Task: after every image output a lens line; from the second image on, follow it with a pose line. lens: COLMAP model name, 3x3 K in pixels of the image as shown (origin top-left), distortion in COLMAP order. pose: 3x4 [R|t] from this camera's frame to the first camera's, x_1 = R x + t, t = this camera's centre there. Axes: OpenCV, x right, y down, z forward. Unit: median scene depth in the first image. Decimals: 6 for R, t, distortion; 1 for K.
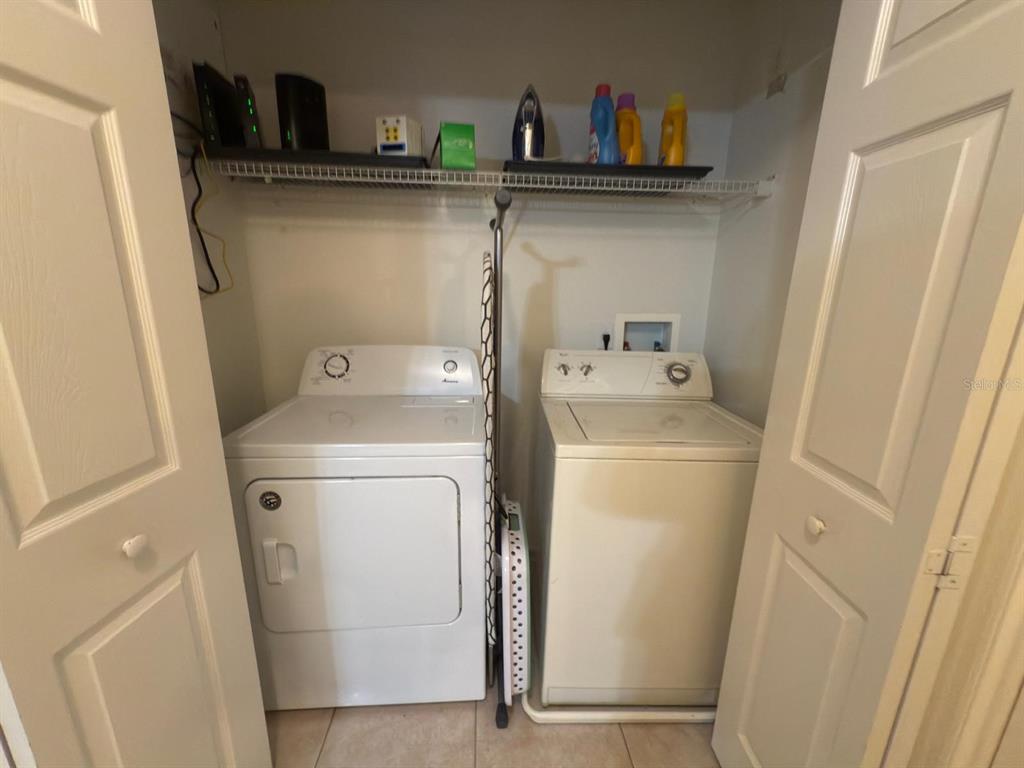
lens RADIAL K [[408.5, 0, 512.1], [0, 408.5, 383.1], [0, 0, 1]] dist [-0.000367, 0.000242]
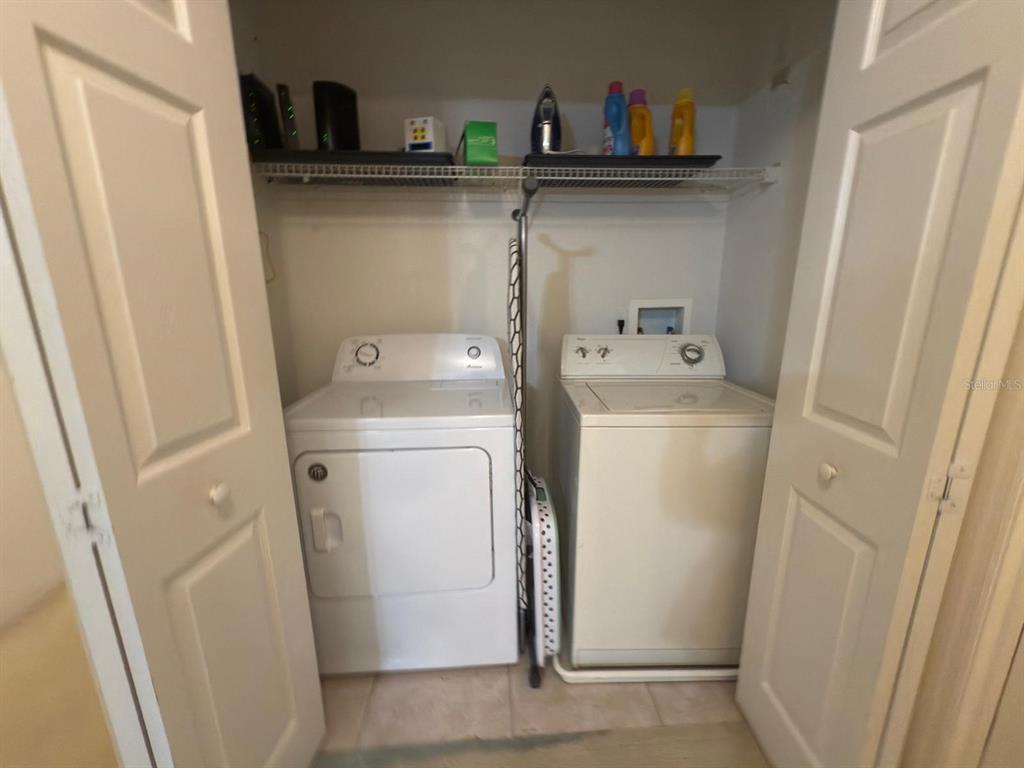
lens RADIAL K [[408.5, 0, 512.1], [0, 408.5, 383.1], [0, 0, 1]] dist [-0.000367, 0.000242]
pose [[0.999670, -0.020955, -0.014891, -0.048059], [0.020777, 0.999712, -0.012039, 0.064700], [0.015139, 0.011725, 0.999817, -0.064351]]
